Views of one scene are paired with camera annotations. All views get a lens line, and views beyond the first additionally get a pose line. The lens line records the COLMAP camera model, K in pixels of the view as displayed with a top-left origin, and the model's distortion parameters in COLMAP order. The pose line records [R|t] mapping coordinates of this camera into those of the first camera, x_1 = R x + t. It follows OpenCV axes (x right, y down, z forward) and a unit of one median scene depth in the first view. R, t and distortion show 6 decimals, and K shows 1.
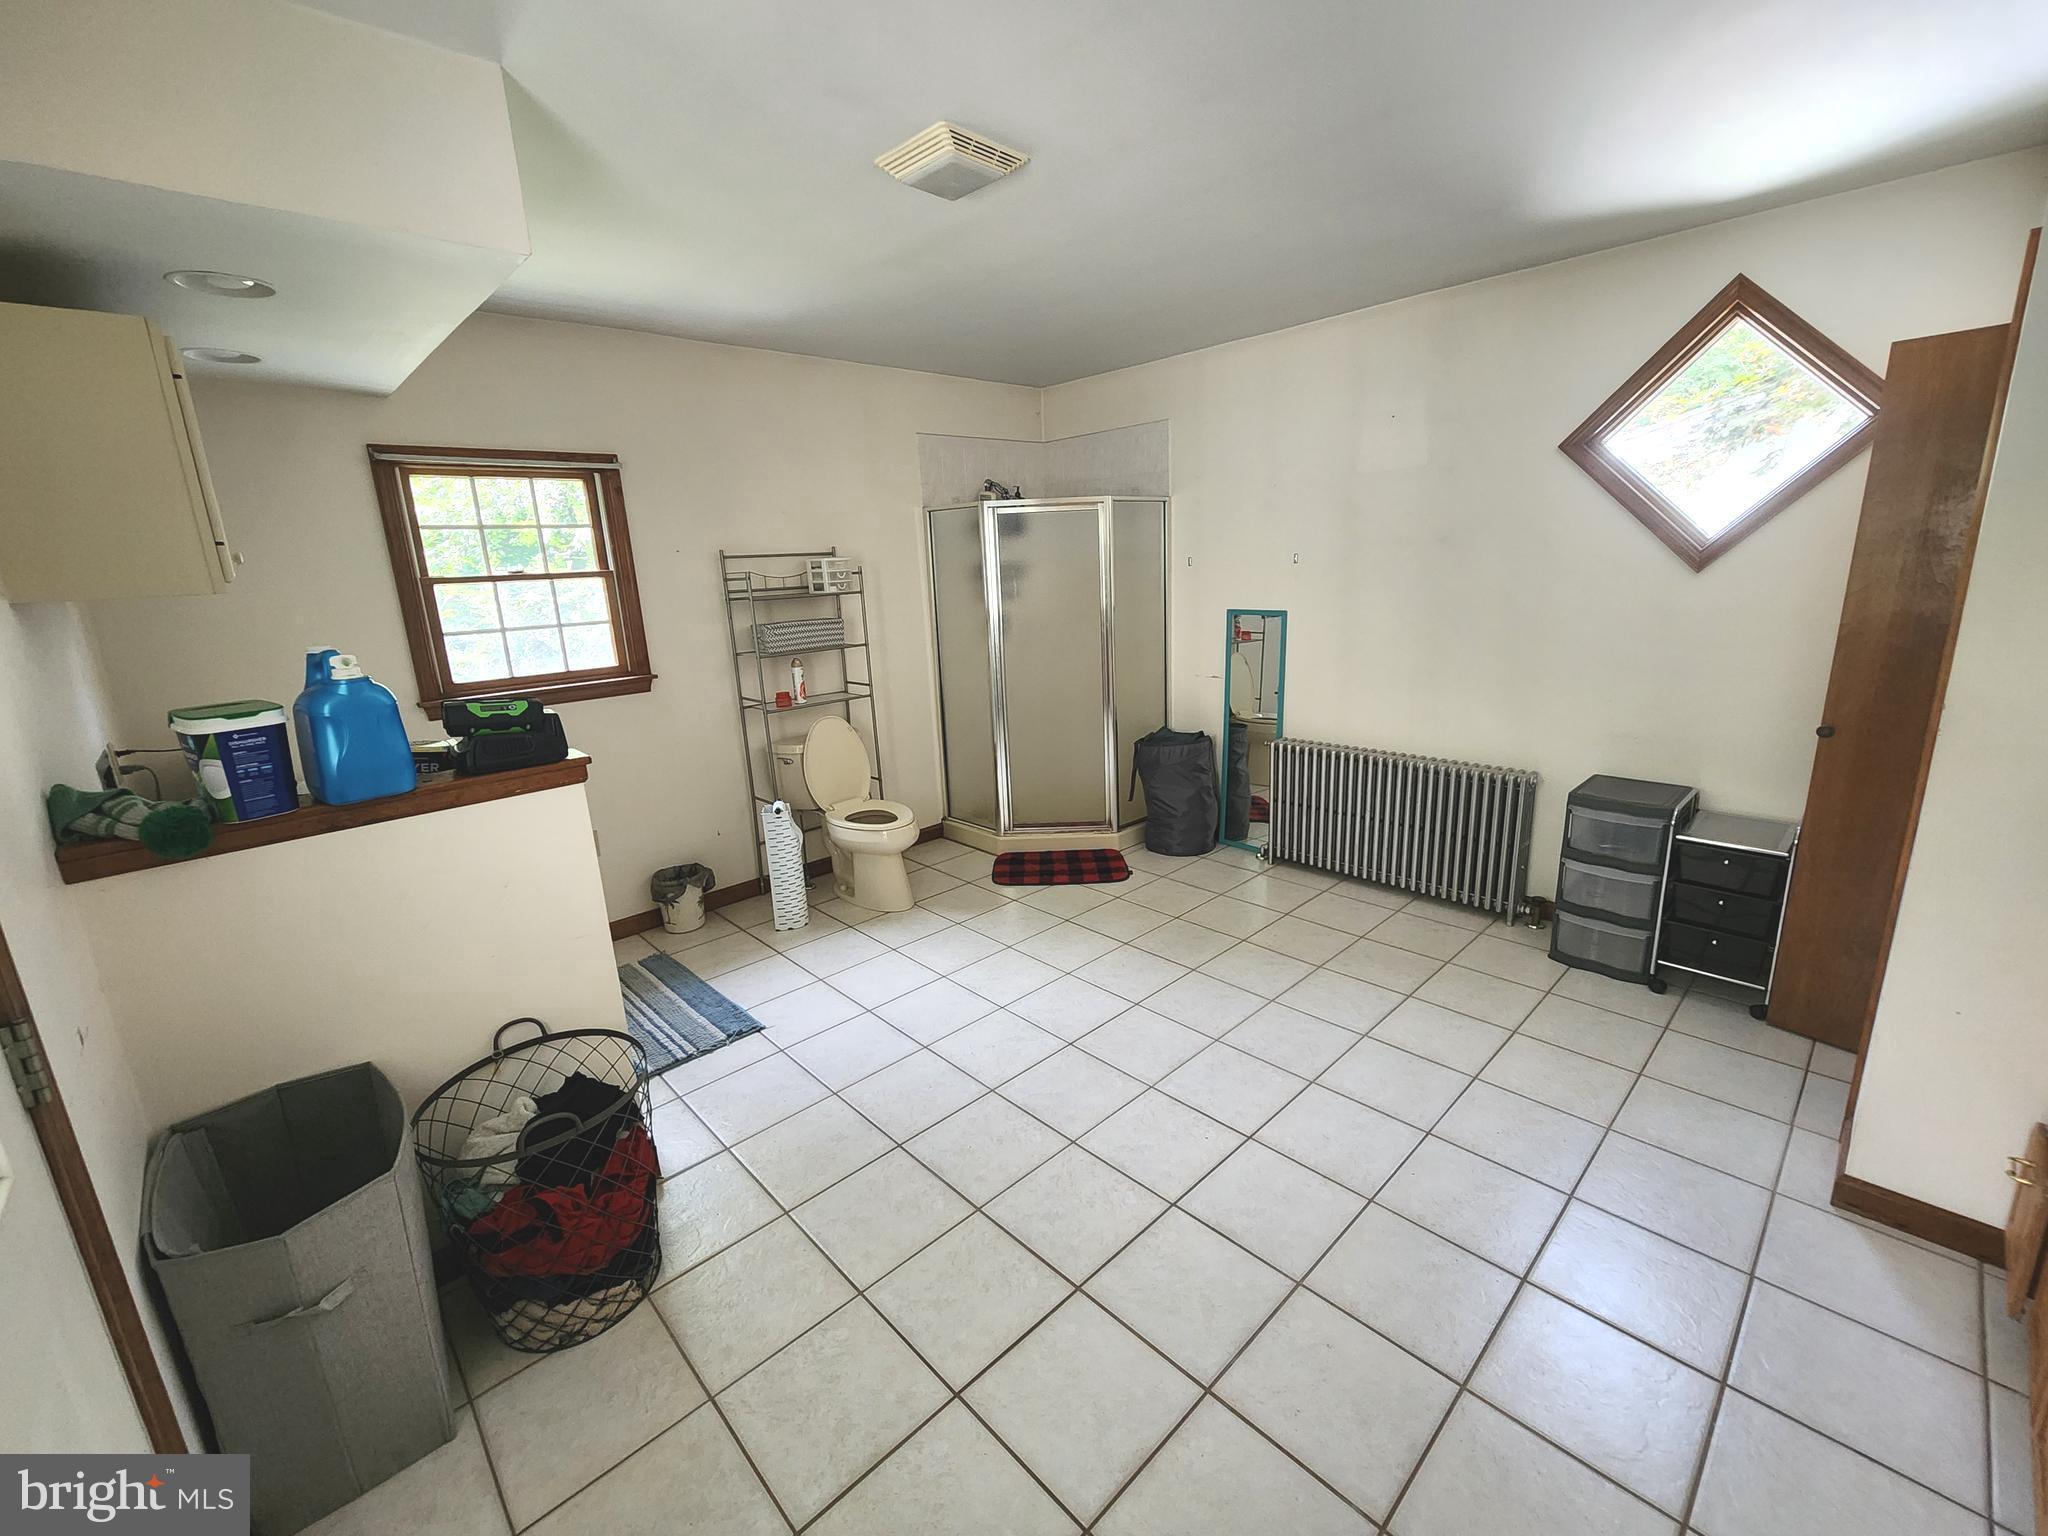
lens RADIAL K [[850.2, 0, 1039.5], [0, 850.2, 766.8], [0, 0, 1]] dist [0.000239, 0.000133]
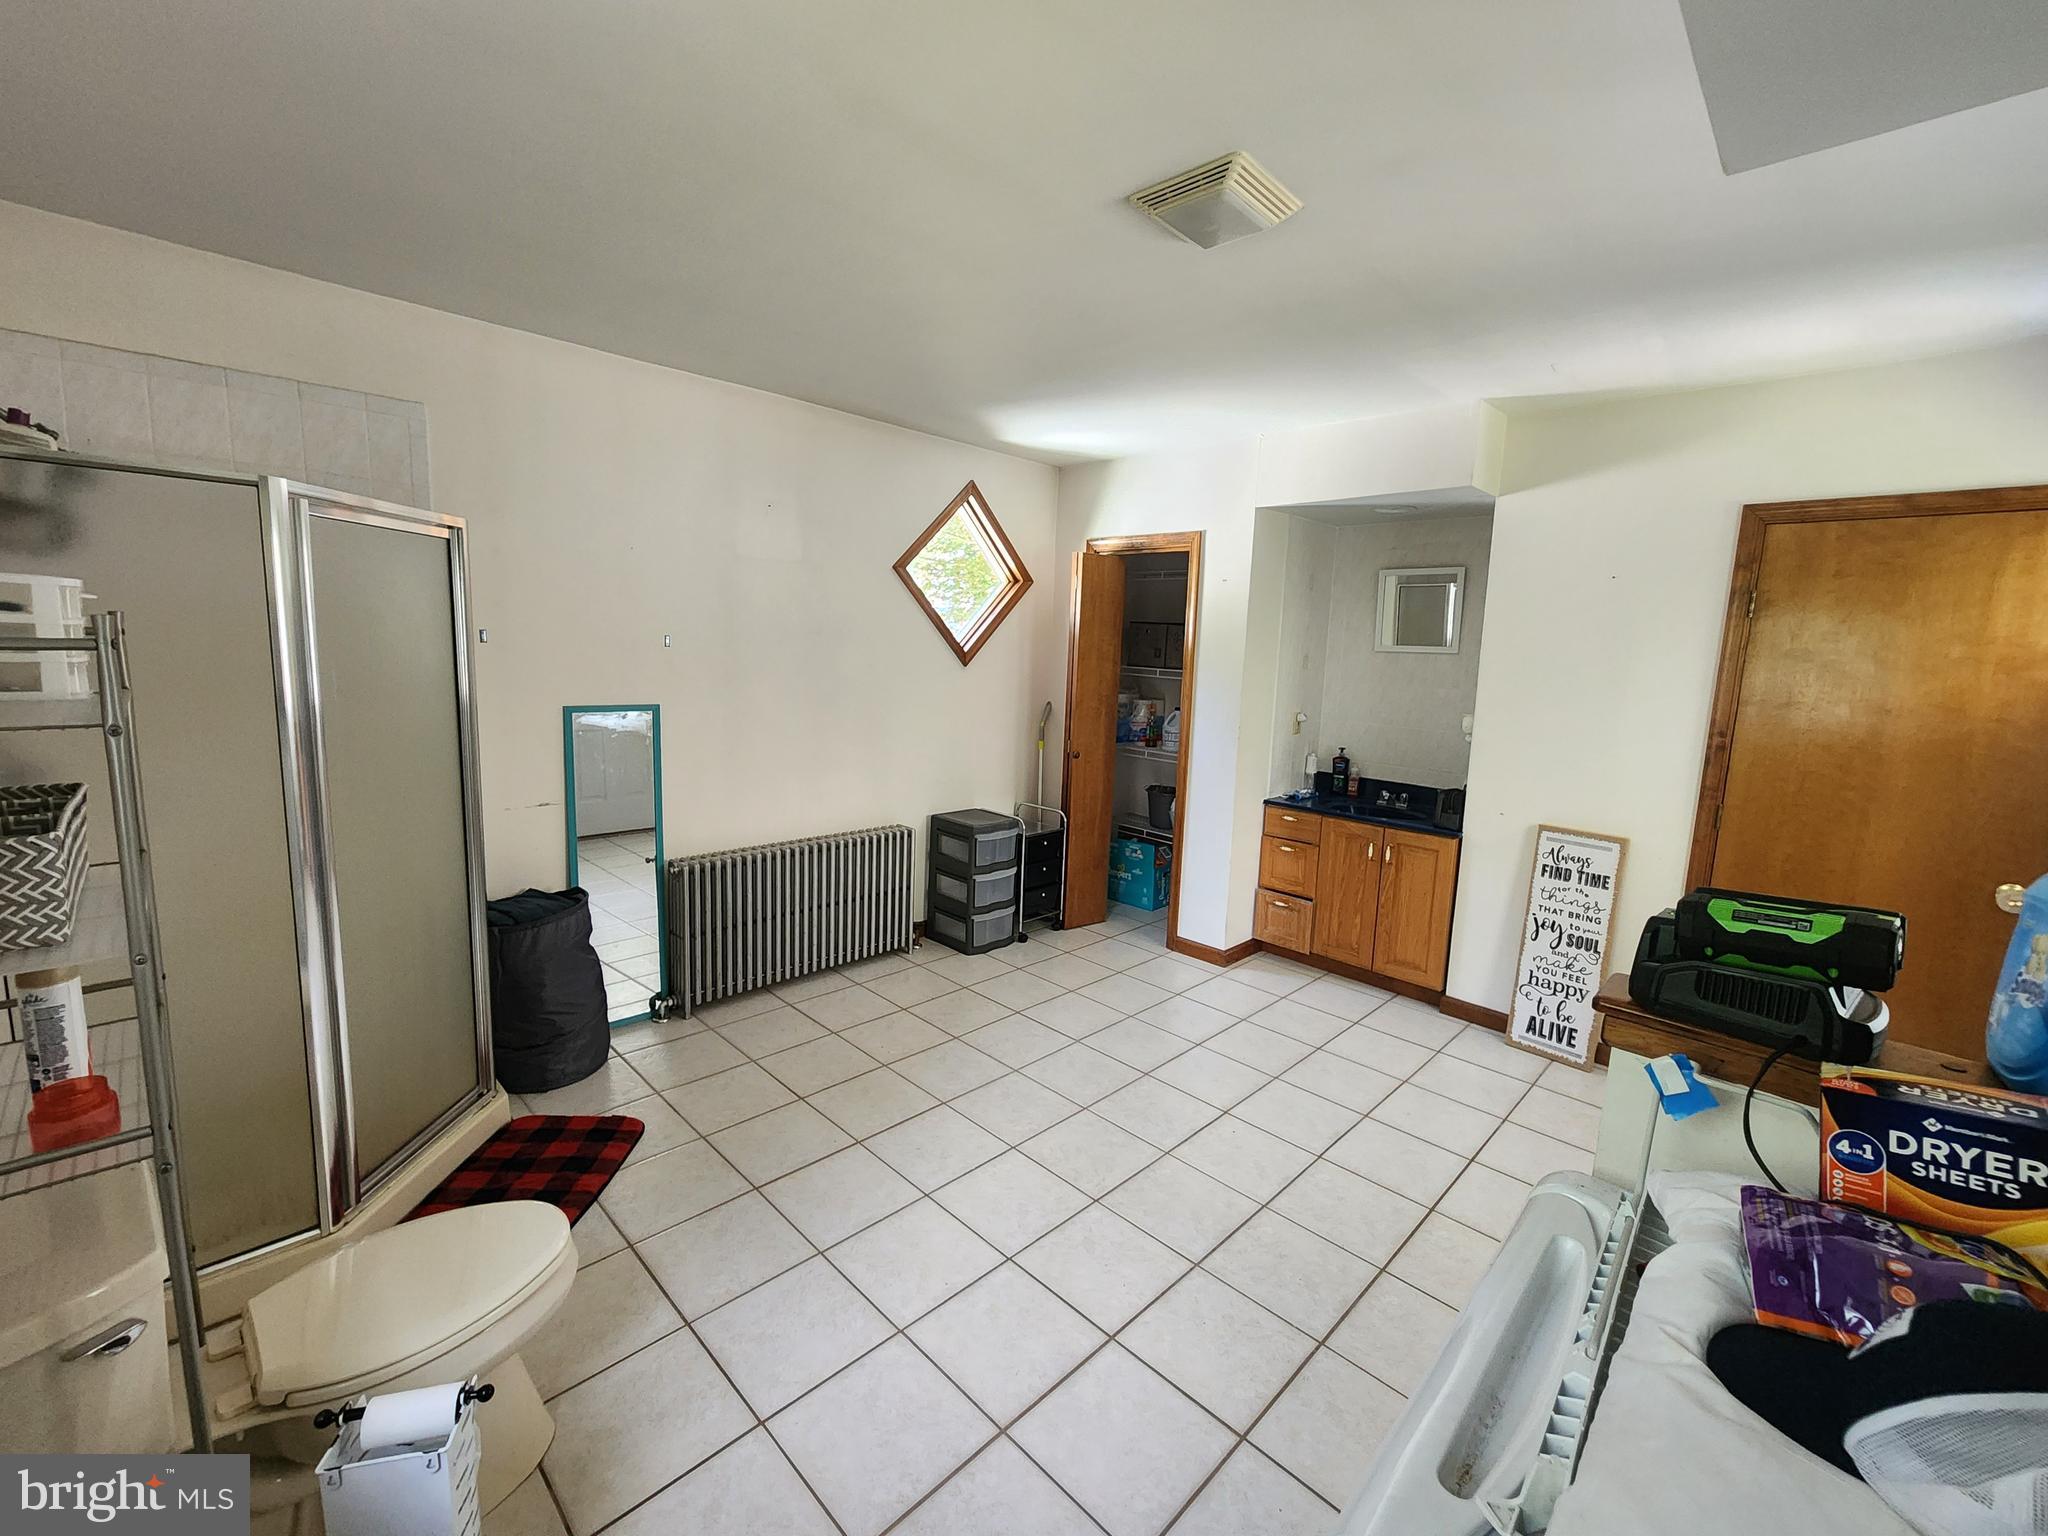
lens RADIAL K [[850.2, 0, 1030.2], [0, 850.2, 769.2], [0, 0, 1]] dist [0.000239, 0.000133]
pose [[-0.026302, -0.103392, 0.994293, -0.611903], [0.209860, 0.971901, 0.106615, -0.158659], [-0.977378, 0.211466, -0.003865, 0.783621]]
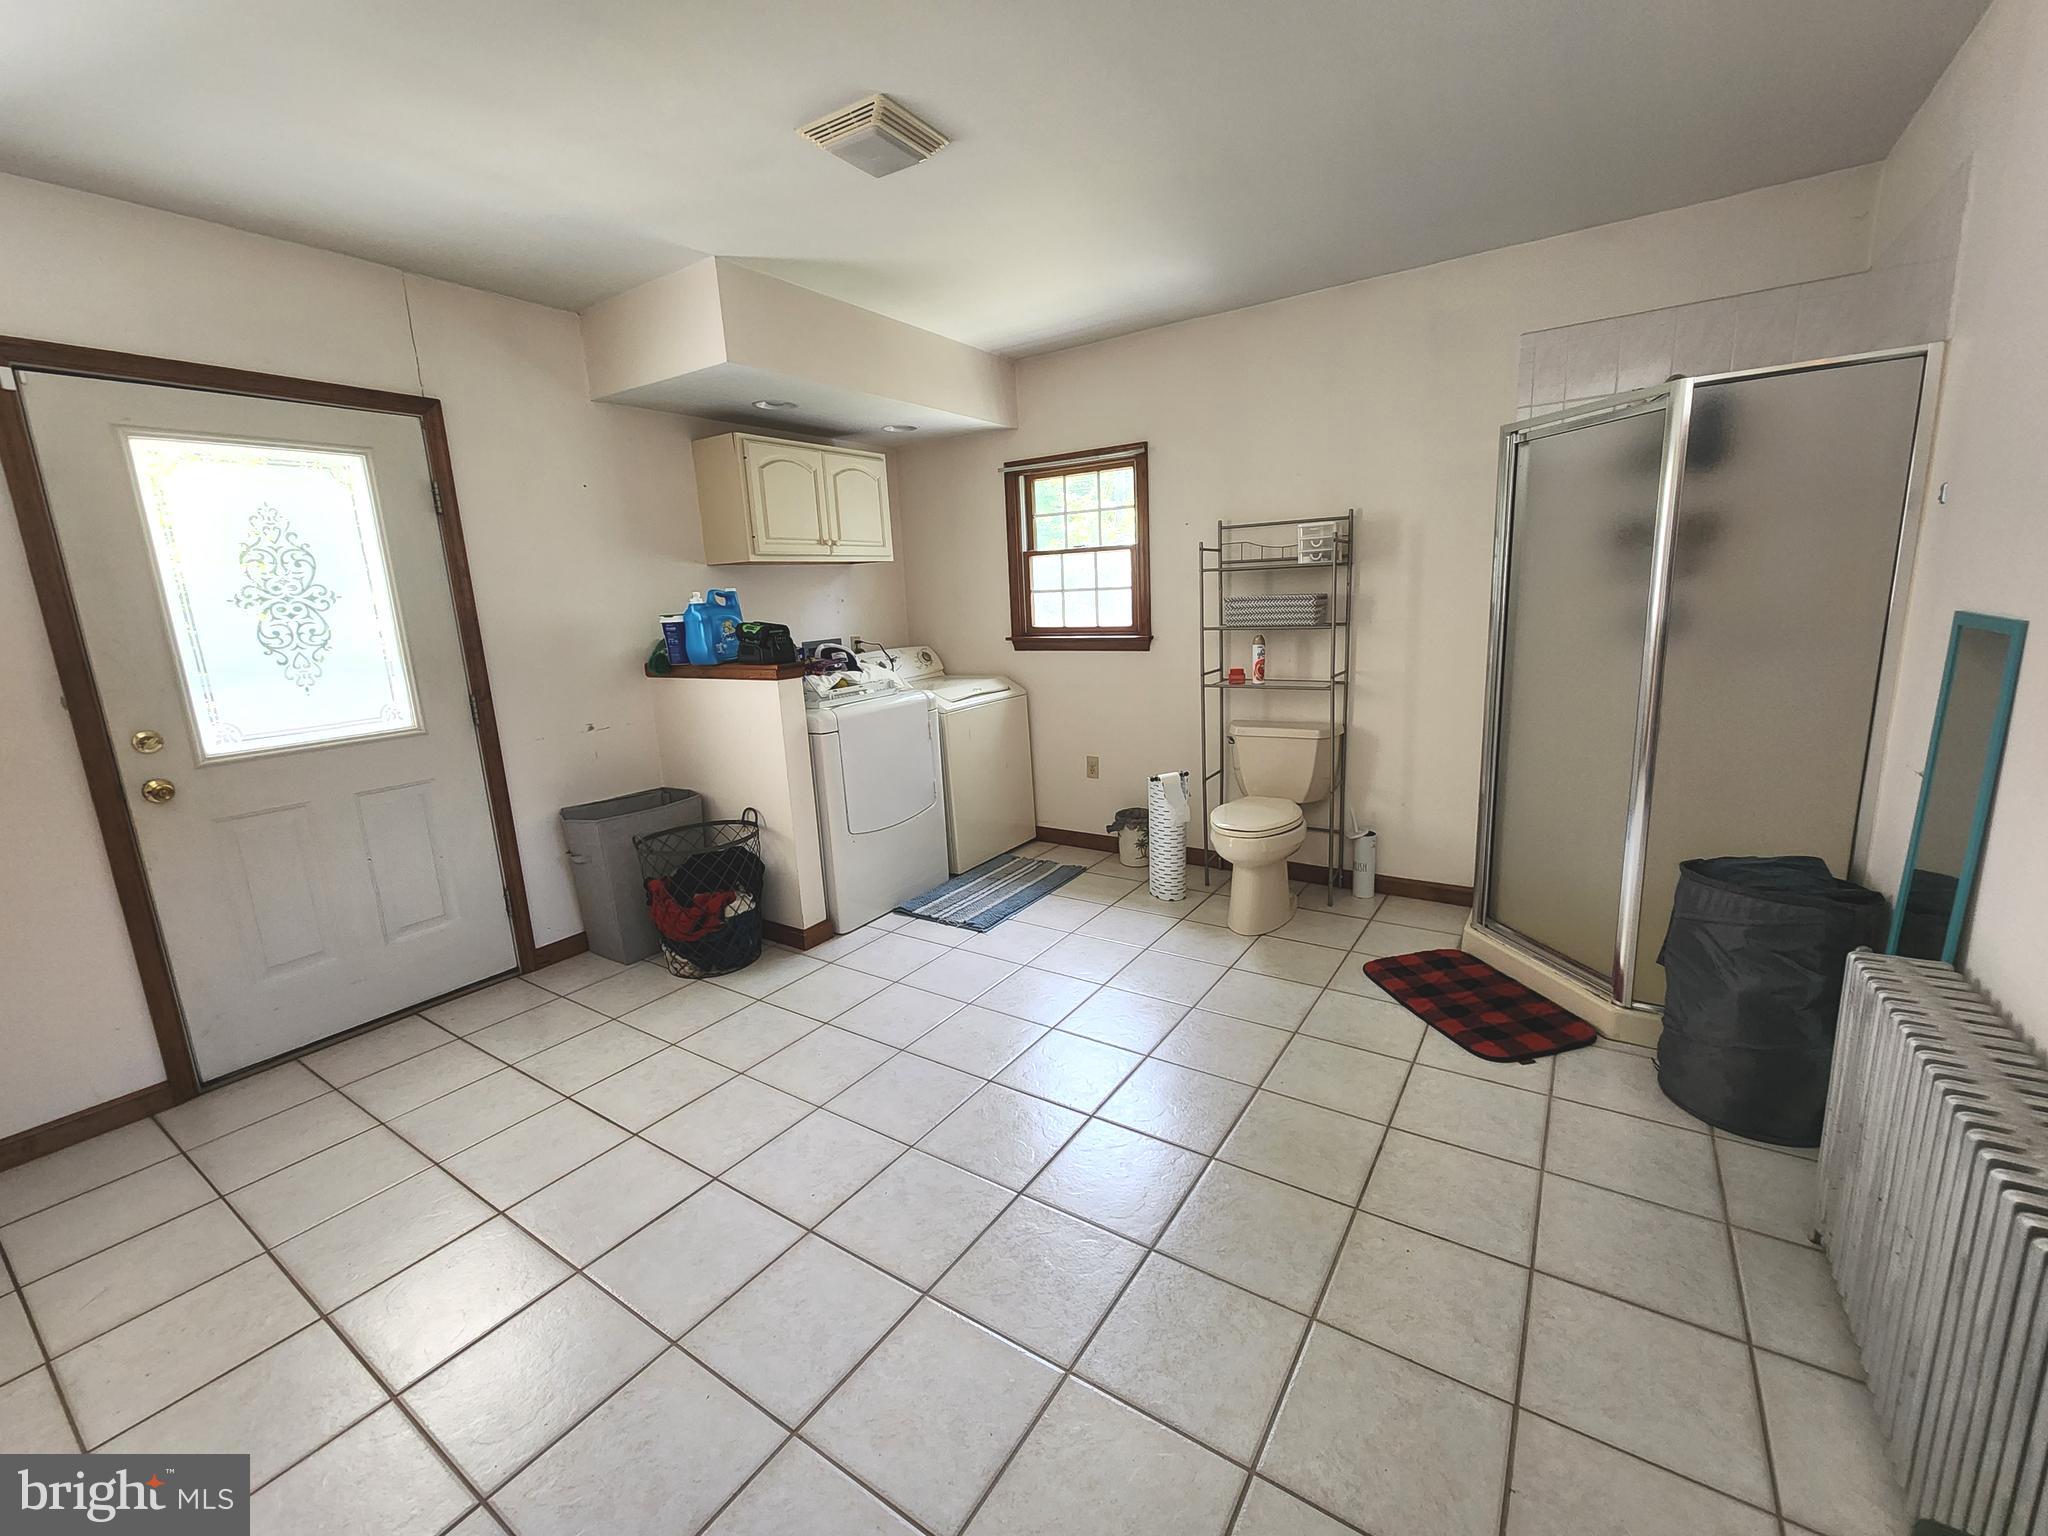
lens RADIAL K [[850.2, 0, 1033.1], [0, 850.2, 765.1], [0, 0, 1]] dist [0.000239, 0.000133]
pose [[0.220968, 0.222463, -0.949570, 0.643395], [-0.209044, 0.961812, 0.176686, -0.116778], [0.952614, 0.159460, 0.259034, 0.618332]]
